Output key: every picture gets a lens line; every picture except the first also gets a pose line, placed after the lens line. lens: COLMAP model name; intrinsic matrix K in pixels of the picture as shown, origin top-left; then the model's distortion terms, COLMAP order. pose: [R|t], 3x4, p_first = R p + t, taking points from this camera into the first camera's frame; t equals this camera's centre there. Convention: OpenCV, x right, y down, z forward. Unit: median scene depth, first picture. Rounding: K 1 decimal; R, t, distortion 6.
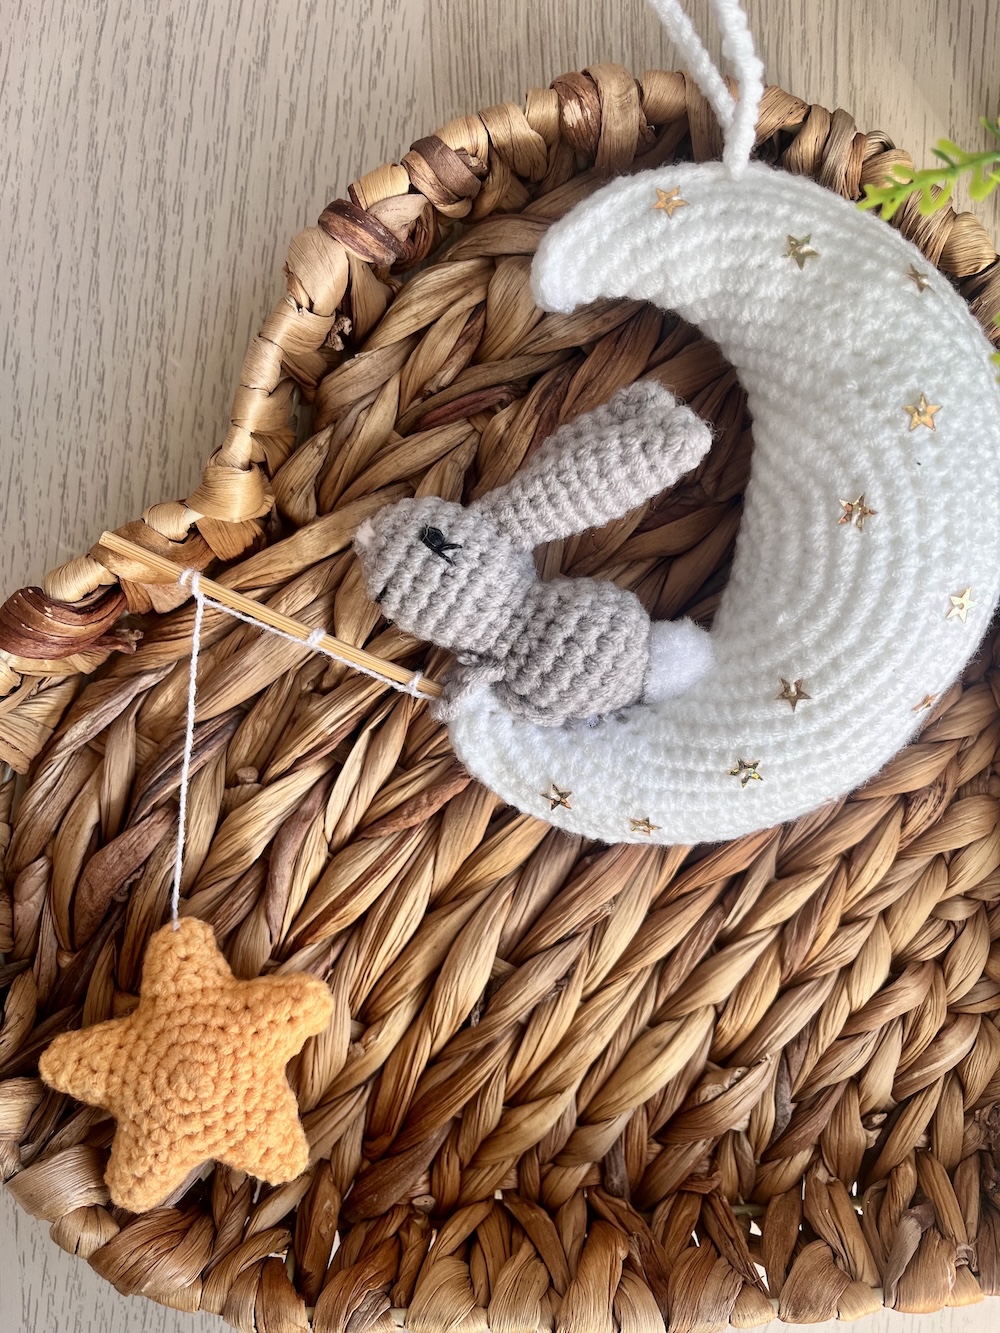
lens RADIAL K [[1063.3, 0, 513.4], [0, 1063.3, 668.5], [0, 0, 1]] dist [0.011173, -0.028952]
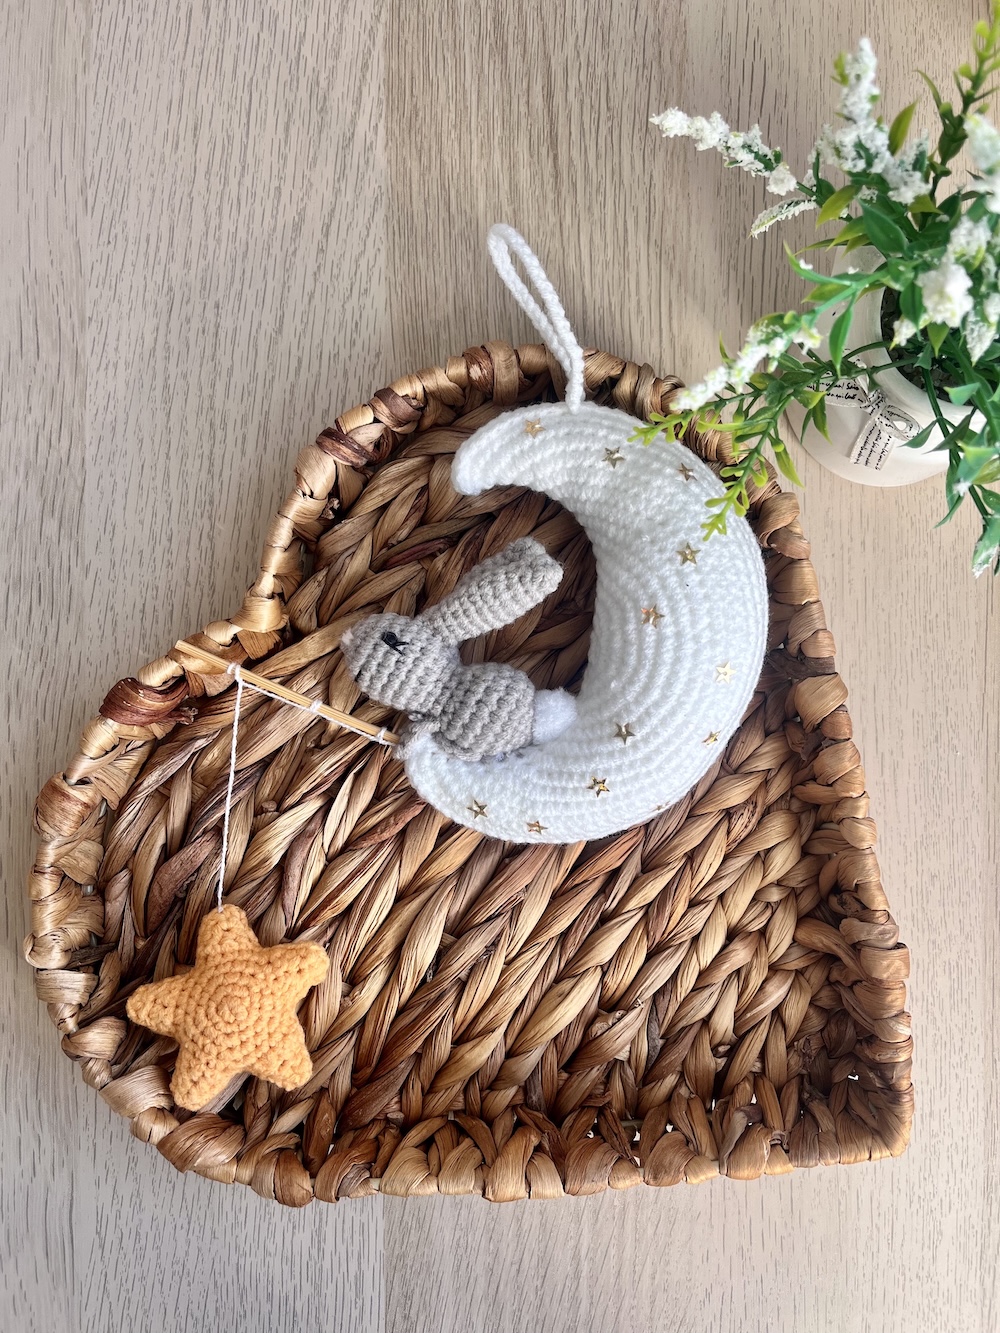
lens RADIAL K [[1063.3, 0, 517.7], [0, 1063.3, 672.2], [0, 0, 1]] dist [0.011173, -0.028952]
pose [[0.999719, -0.023595, -0.002108, 0.094808], [0.023243, 0.994196, -0.105040, 0.078725], [0.004574, 0.104961, 0.994466, -0.455742]]
